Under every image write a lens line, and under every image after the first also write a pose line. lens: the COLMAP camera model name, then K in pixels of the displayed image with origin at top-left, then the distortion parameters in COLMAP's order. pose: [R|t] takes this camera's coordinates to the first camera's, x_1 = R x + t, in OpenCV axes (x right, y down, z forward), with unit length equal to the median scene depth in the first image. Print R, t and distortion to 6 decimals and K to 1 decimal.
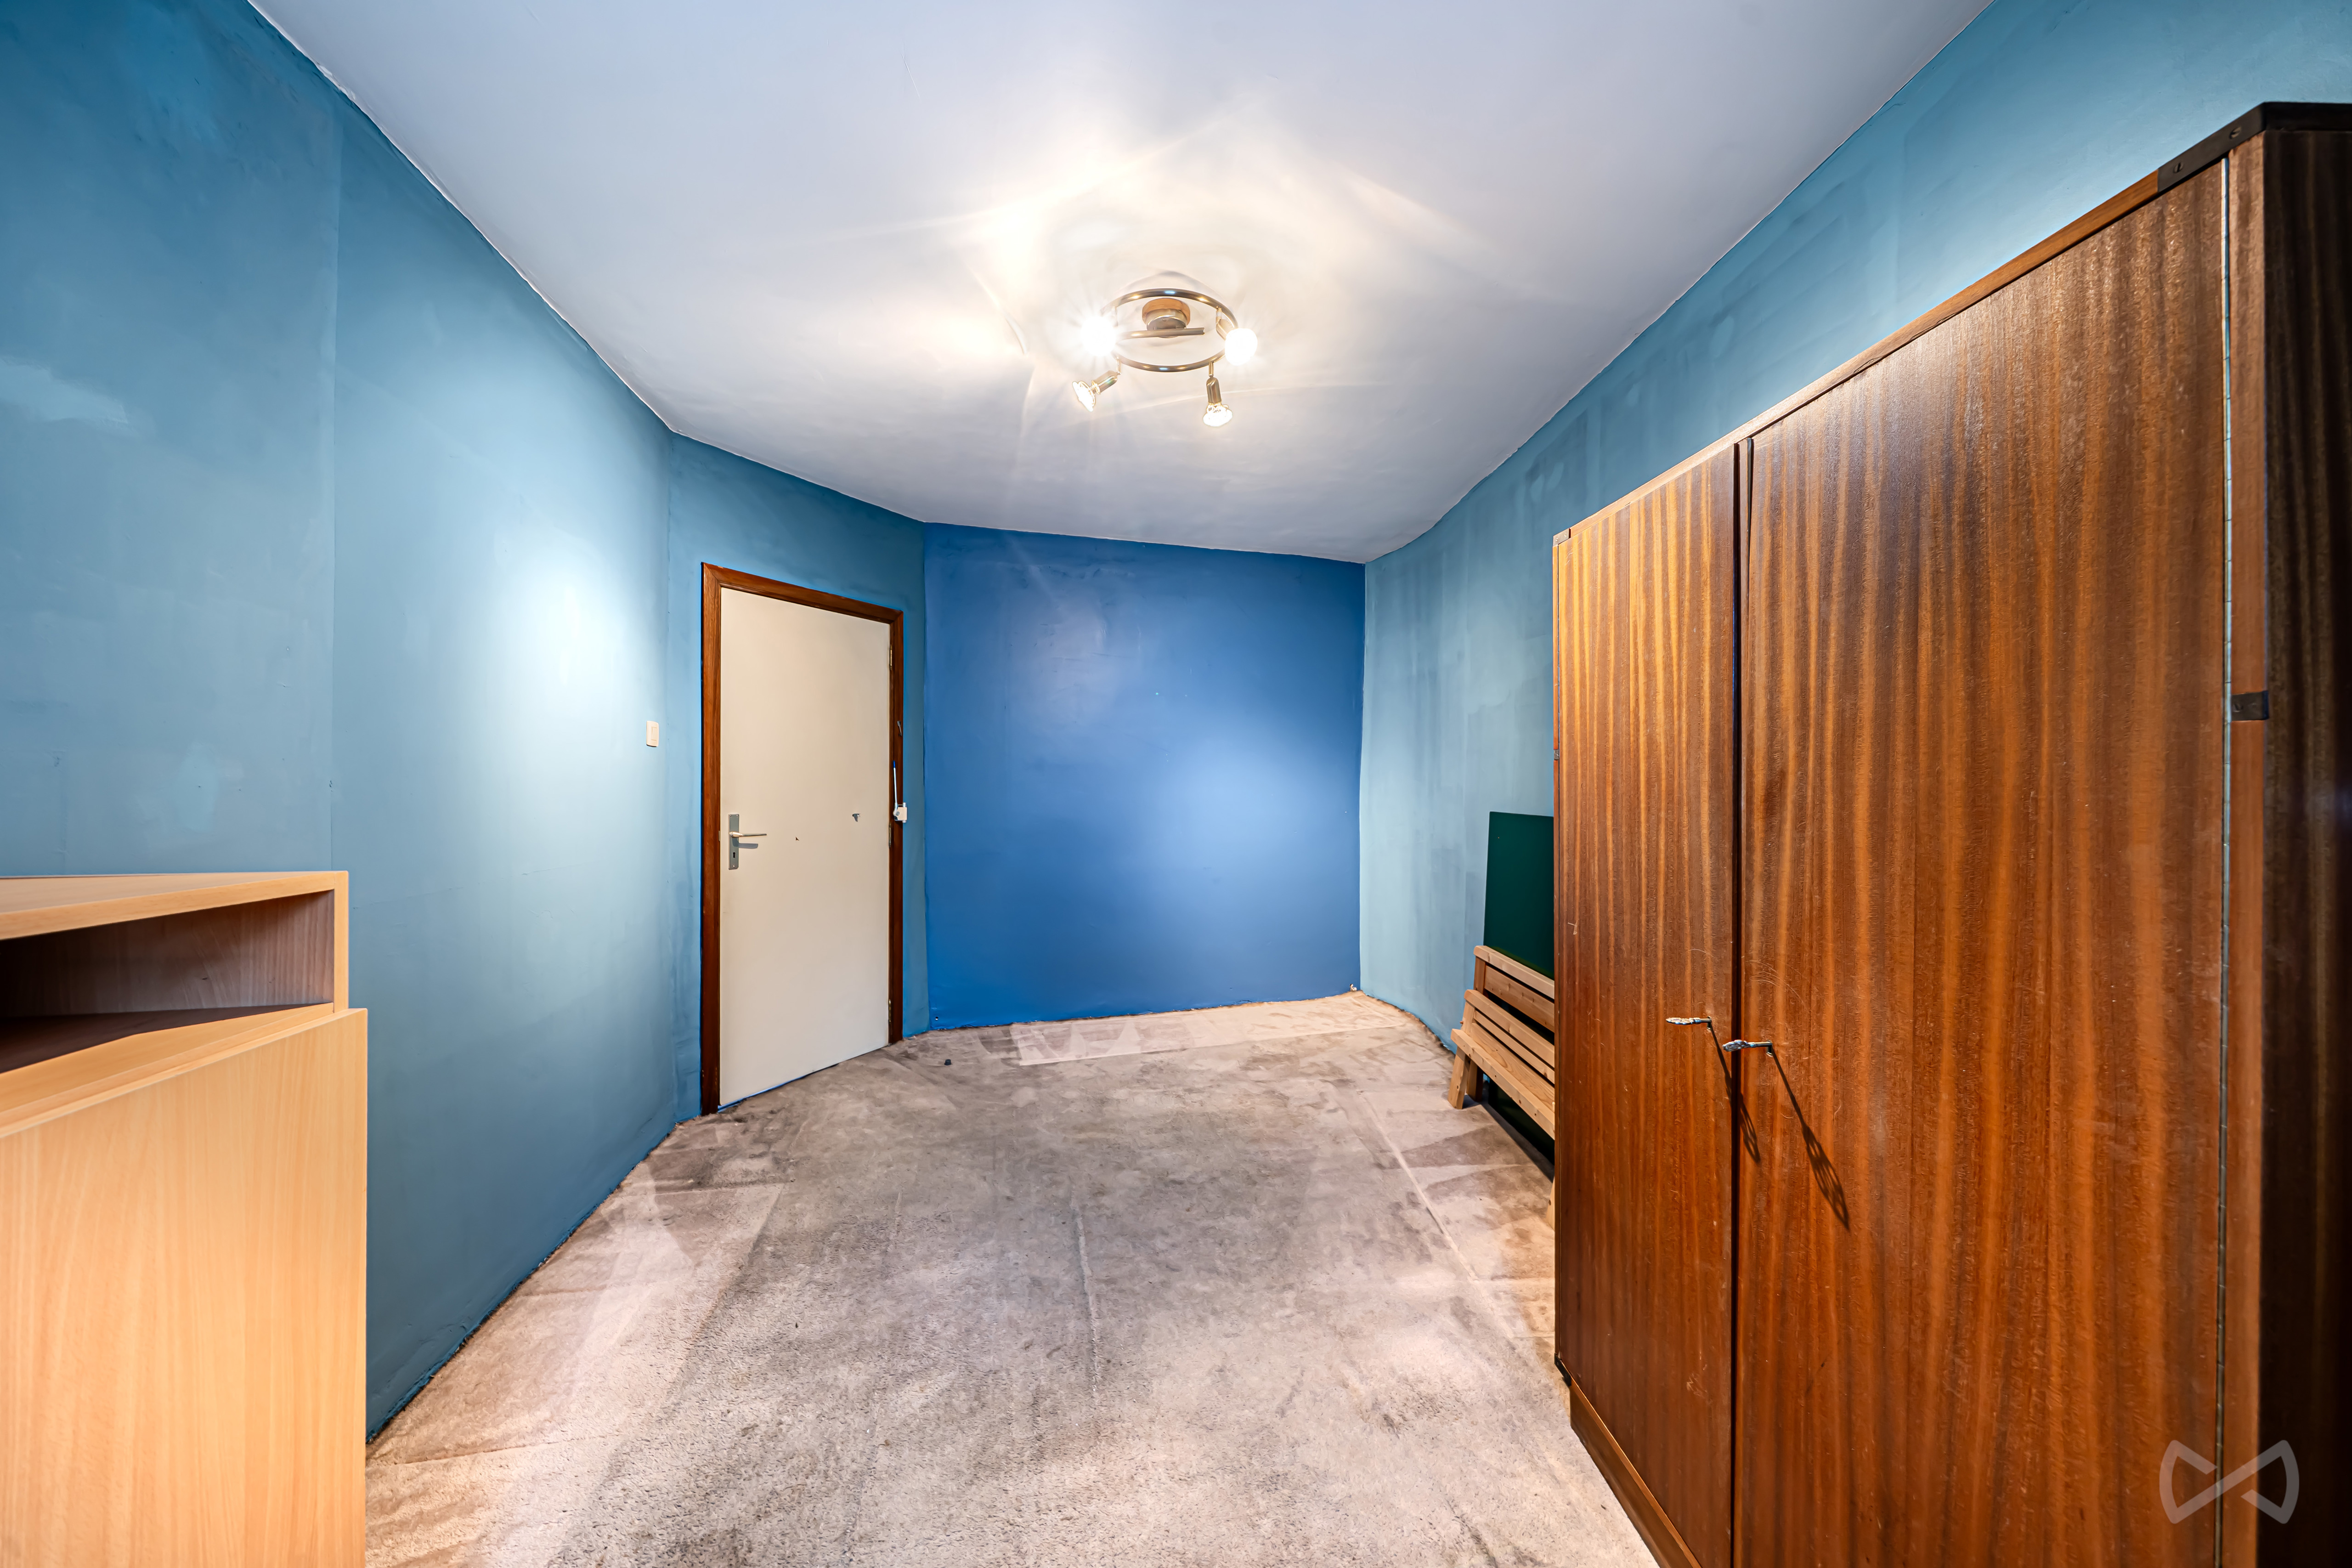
lens RADIAL K [[805.0, 0, 1178.3], [0, 805.0, 779.6], [0, 0, 1]] dist [0.000582, 0.000014]
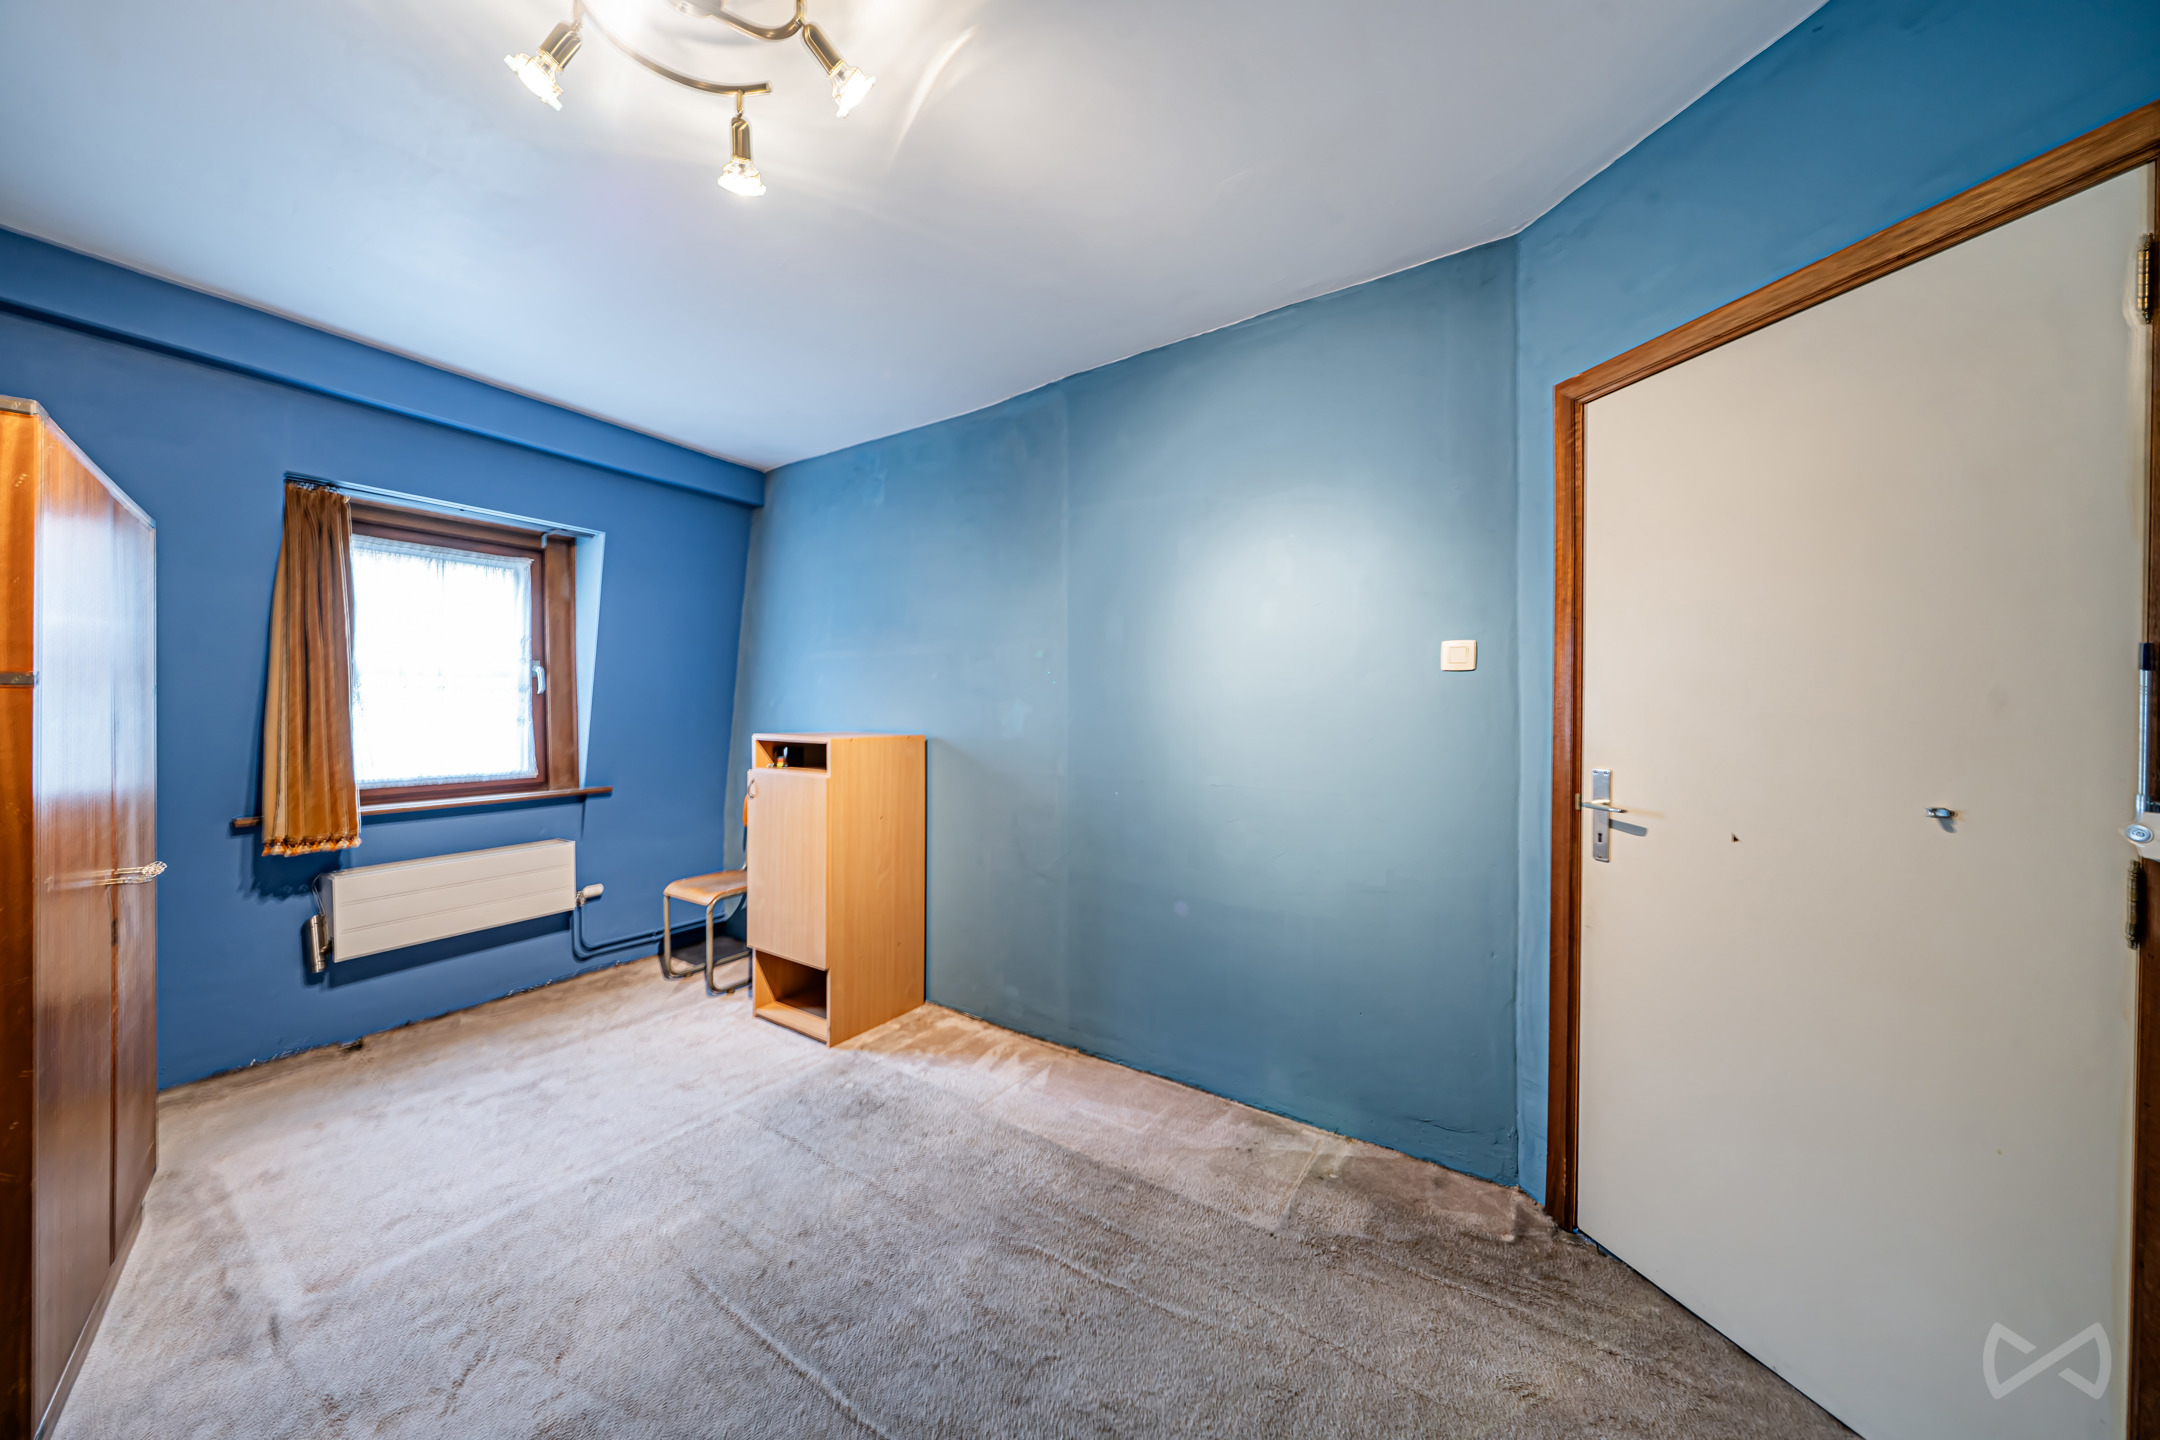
lens RADIAL K [[739.3, 0, 1087.3], [0, 739.3, 718.0], [0, 0, 1]] dist [0.000582, 0.000014]
pose [[-0.719360, 0.005487, -0.694615, 0.123472], [-0.001525, 0.999954, 0.009477, -0.001861], [0.694635, 0.007876, -0.719319, 1.279434]]
